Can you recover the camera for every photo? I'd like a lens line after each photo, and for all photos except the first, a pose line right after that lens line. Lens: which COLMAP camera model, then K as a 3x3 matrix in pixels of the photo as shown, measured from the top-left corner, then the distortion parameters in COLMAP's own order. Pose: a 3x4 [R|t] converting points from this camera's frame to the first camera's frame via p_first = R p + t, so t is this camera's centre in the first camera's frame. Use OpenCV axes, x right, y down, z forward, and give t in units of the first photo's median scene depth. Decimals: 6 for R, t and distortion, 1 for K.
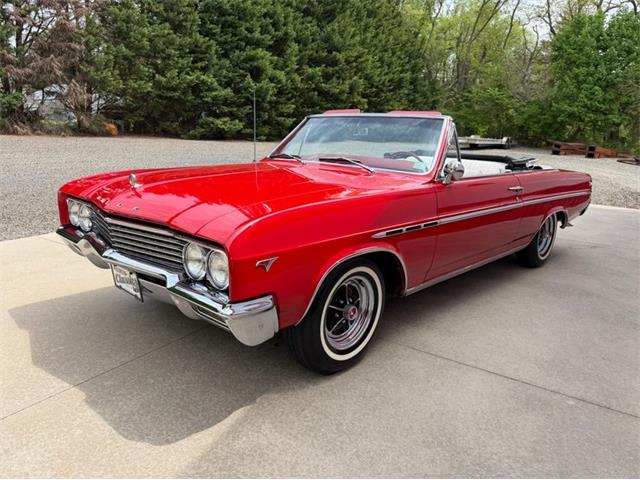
lens RADIAL K [[452.9, 0, 325.5], [0, 452.9, 242.8], [0, 0, 1]] dist [0.019983, -0.030658]
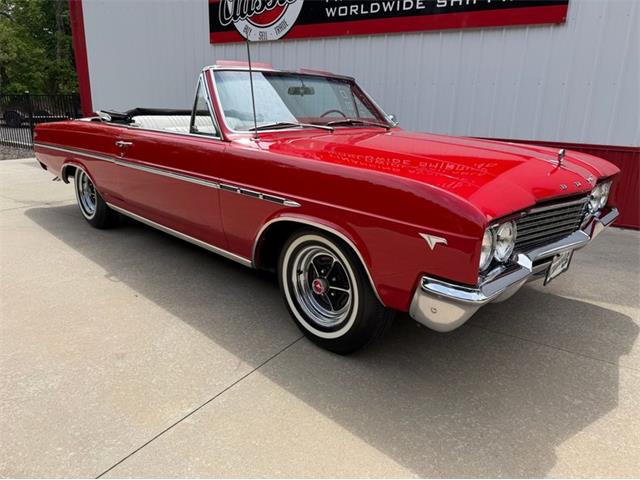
lens RADIAL K [[452.9, 0, 327.5], [0, 452.9, 231.9], [0, 0, 1]] dist [0.019983, -0.030658]
pose [[0.023802, -0.313080, 0.949428, -0.825703], [0.216703, 0.928733, 0.300823, -0.228314], [-0.975947, 0.198583, 0.089951, 0.856132]]
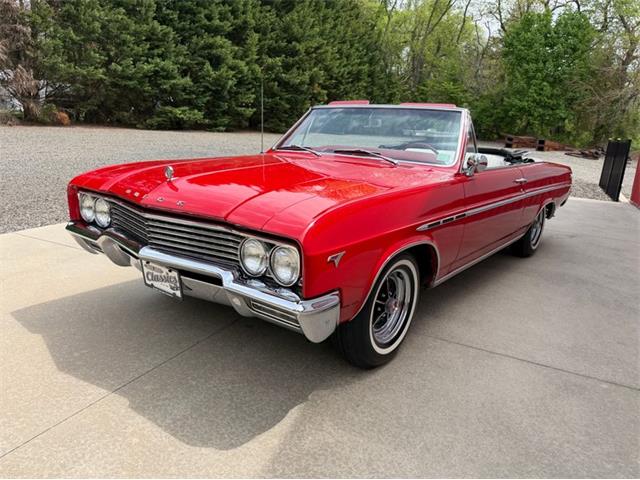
lens RADIAL K [[452.9, 0, 323.8], [0, 452.9, 242.8], [0, 0, 1]] dist [0.019983, -0.030658]
pose [[0.995477, -0.014157, 0.093938, -0.117501], [0.012541, 0.999763, 0.017771, -0.002502], [-0.094167, -0.016513, 0.995419, 0.016439]]
